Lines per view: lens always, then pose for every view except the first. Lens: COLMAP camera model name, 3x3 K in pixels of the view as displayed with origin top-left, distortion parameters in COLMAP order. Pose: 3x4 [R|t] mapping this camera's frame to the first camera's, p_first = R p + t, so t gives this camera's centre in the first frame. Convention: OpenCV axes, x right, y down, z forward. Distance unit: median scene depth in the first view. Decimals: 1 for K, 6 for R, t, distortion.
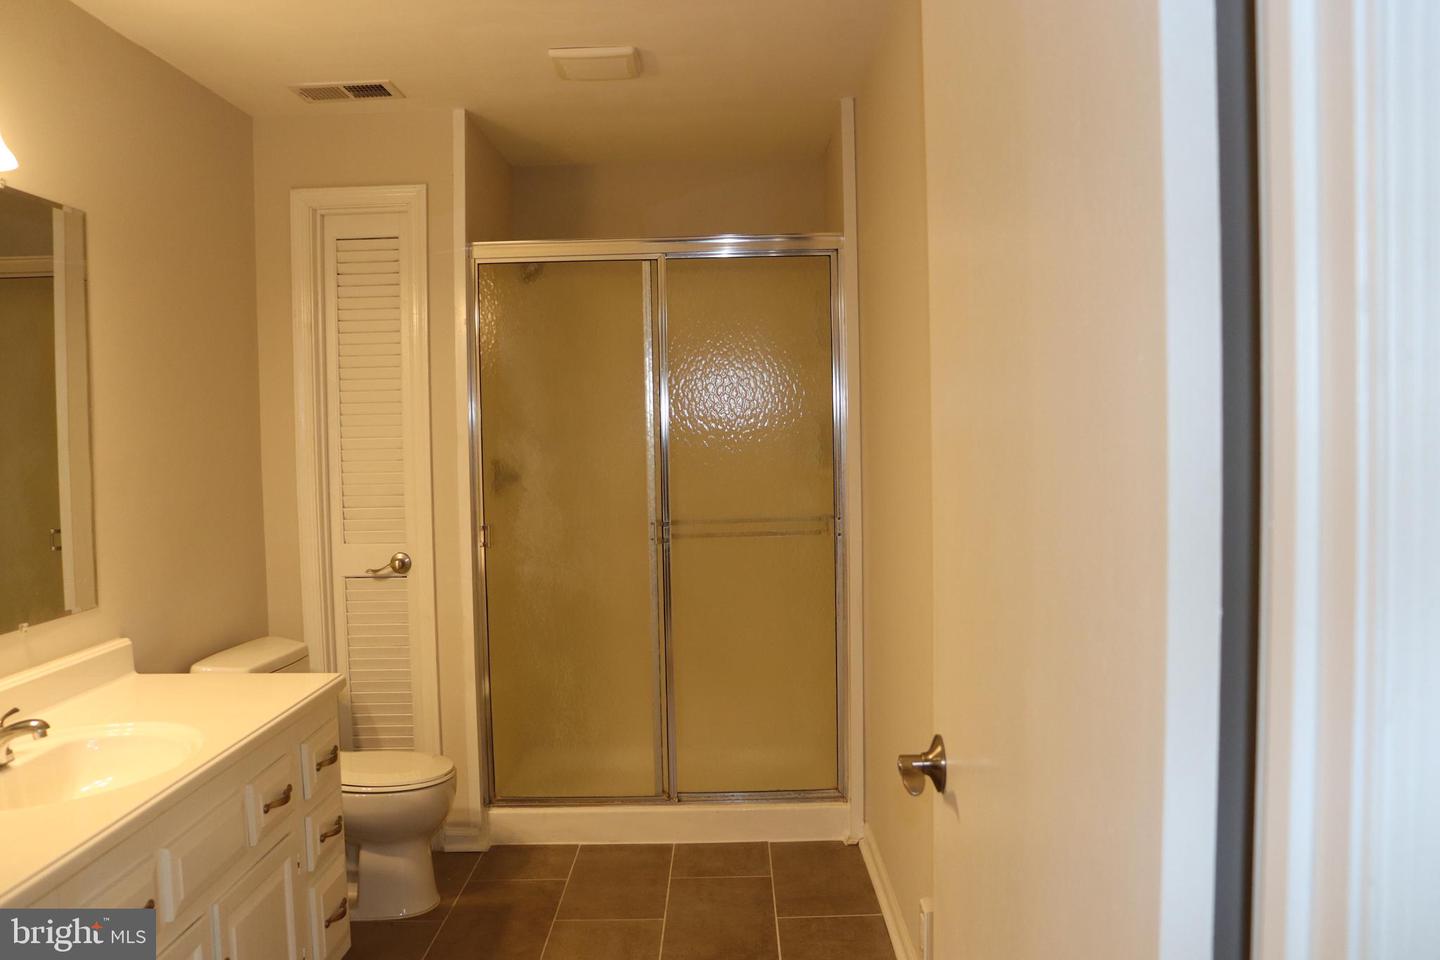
lens RADIAL K [[1207.1, 0, 720.0], [0, 1207.1, 480.0], [0, 0, 1]] dist [-0.170448, 0.159538]
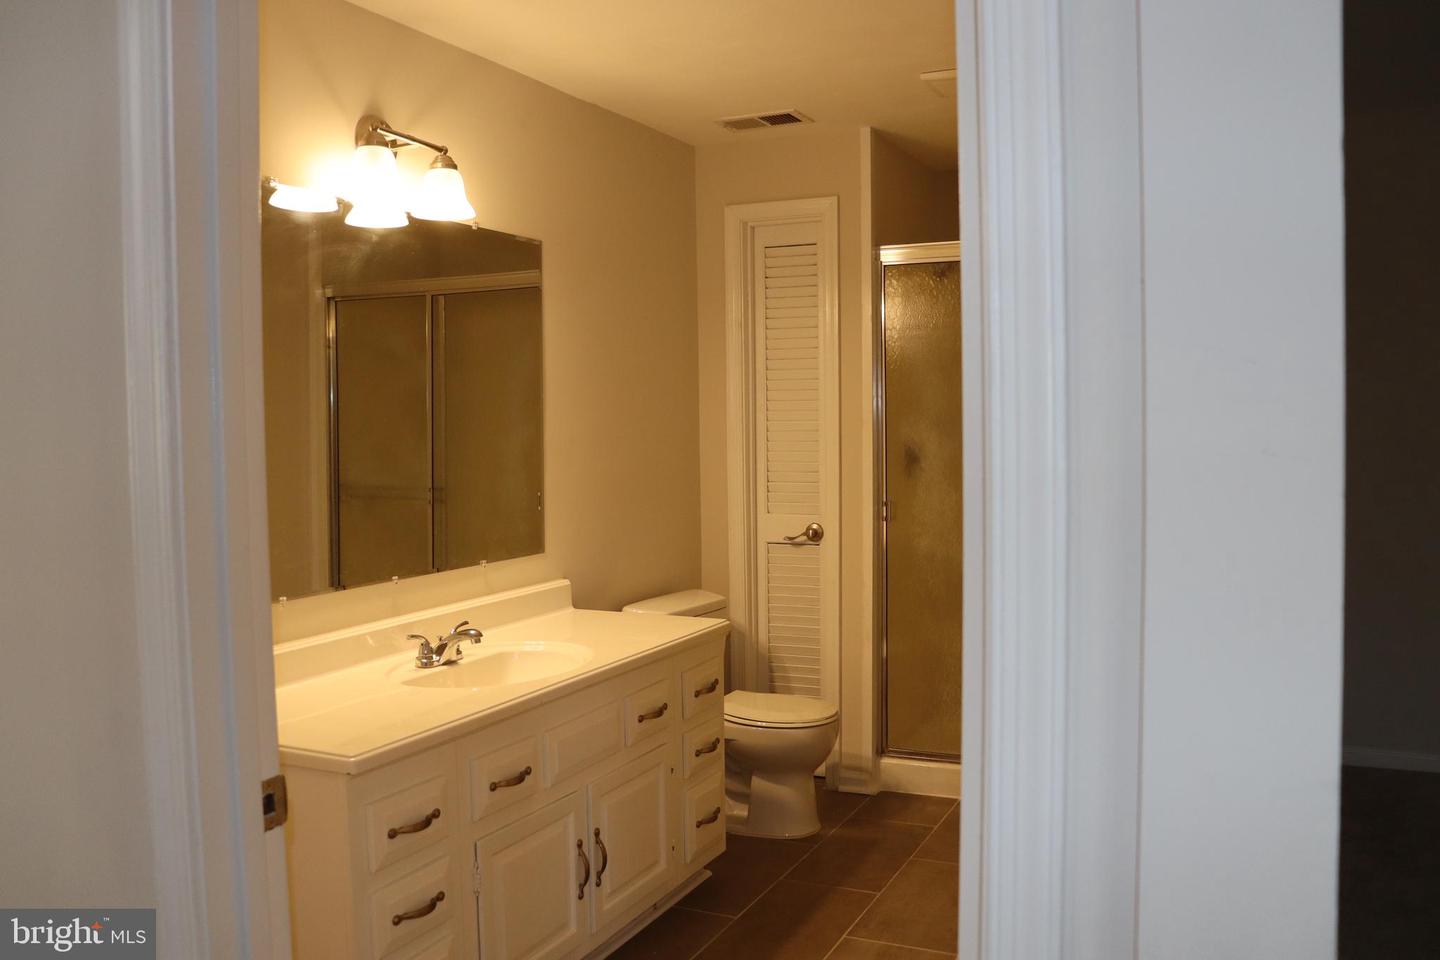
lens RADIAL K [[1207.1, 0, 720.0], [0, 1207.1, 480.0], [0, 0, 1]] dist [-0.170448, 0.159538]
pose [[0.904135, 0.030642, -0.426146, 0.140296], [-0.024935, 0.999509, 0.018966, 0.000589], [0.426518, -0.006522, 0.904455, -0.072268]]
